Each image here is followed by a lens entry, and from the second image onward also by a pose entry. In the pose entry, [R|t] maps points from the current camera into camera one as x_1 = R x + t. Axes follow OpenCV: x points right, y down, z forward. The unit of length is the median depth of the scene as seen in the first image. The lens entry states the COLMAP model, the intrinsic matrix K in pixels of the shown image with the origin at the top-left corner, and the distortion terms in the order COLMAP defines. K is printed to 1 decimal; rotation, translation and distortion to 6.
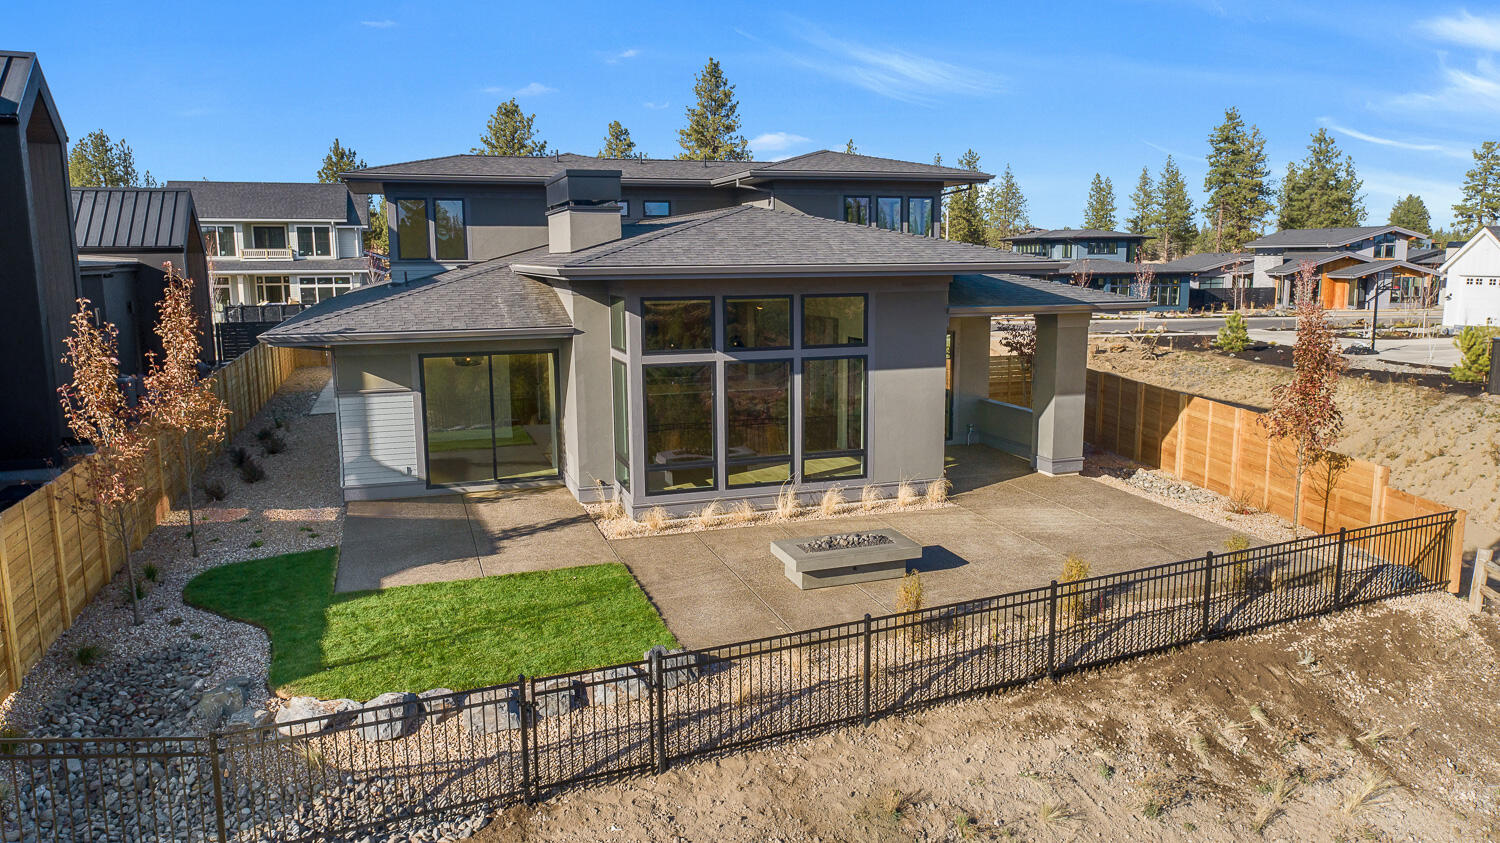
lens RADIAL K [[1010.6, 0, 750.0], [0, 1010.6, 421.5], [0, 0, 1]] dist [0.000735, 0.000178]
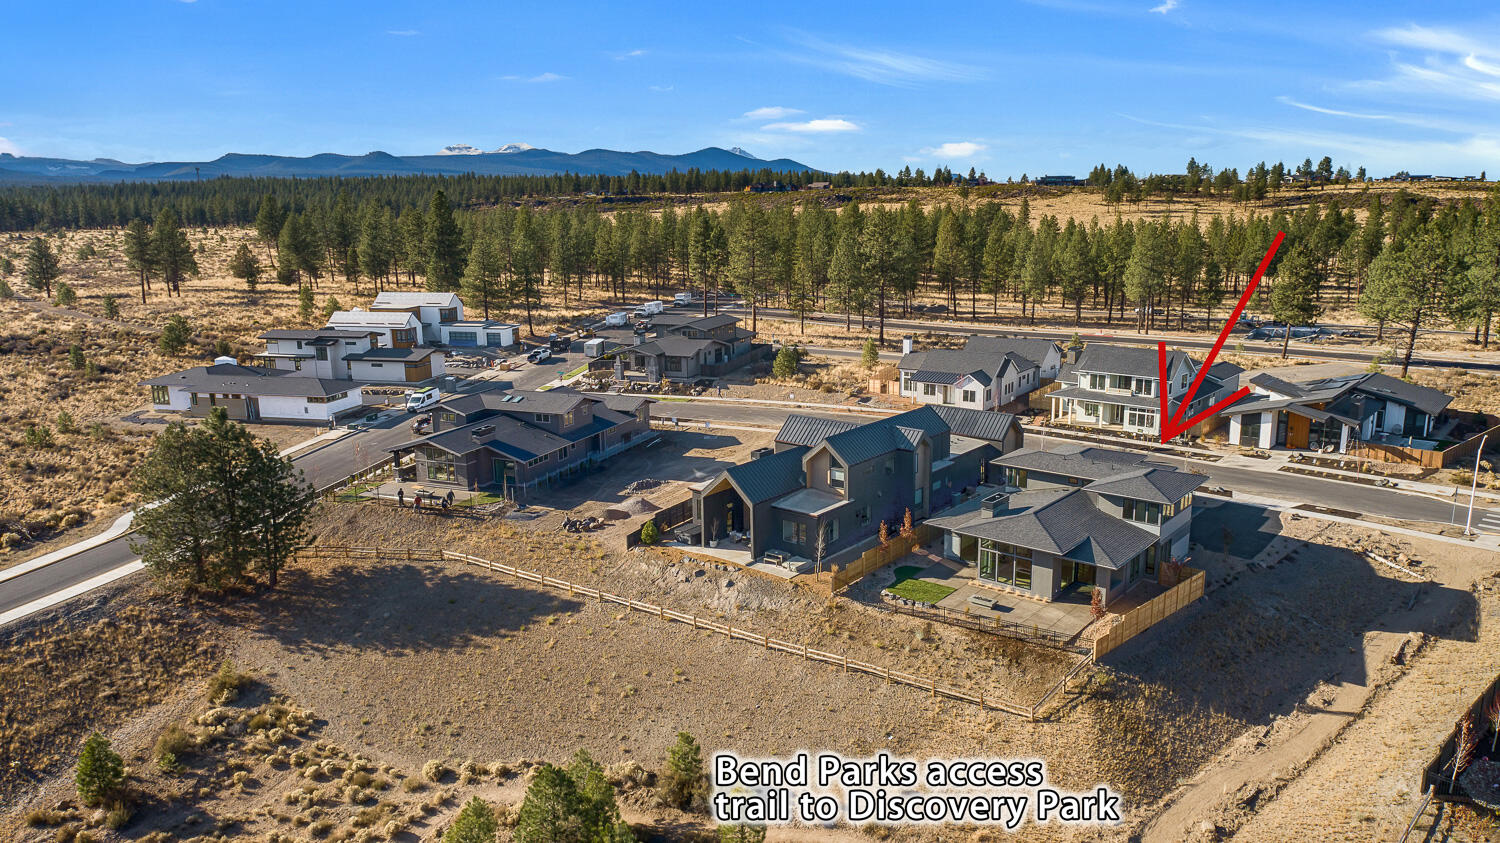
lens RADIAL K [[1010.6, 0, 750.0], [0, 1010.6, 421.5], [0, 0, 1]] dist [0.000735, 0.000178]
pose [[0.502058, 0.178517, -0.846209, 1.945528], [-0.122354, 0.983284, 0.134842, -0.691764], [0.856135, 0.035839, 0.515507, -1.400569]]
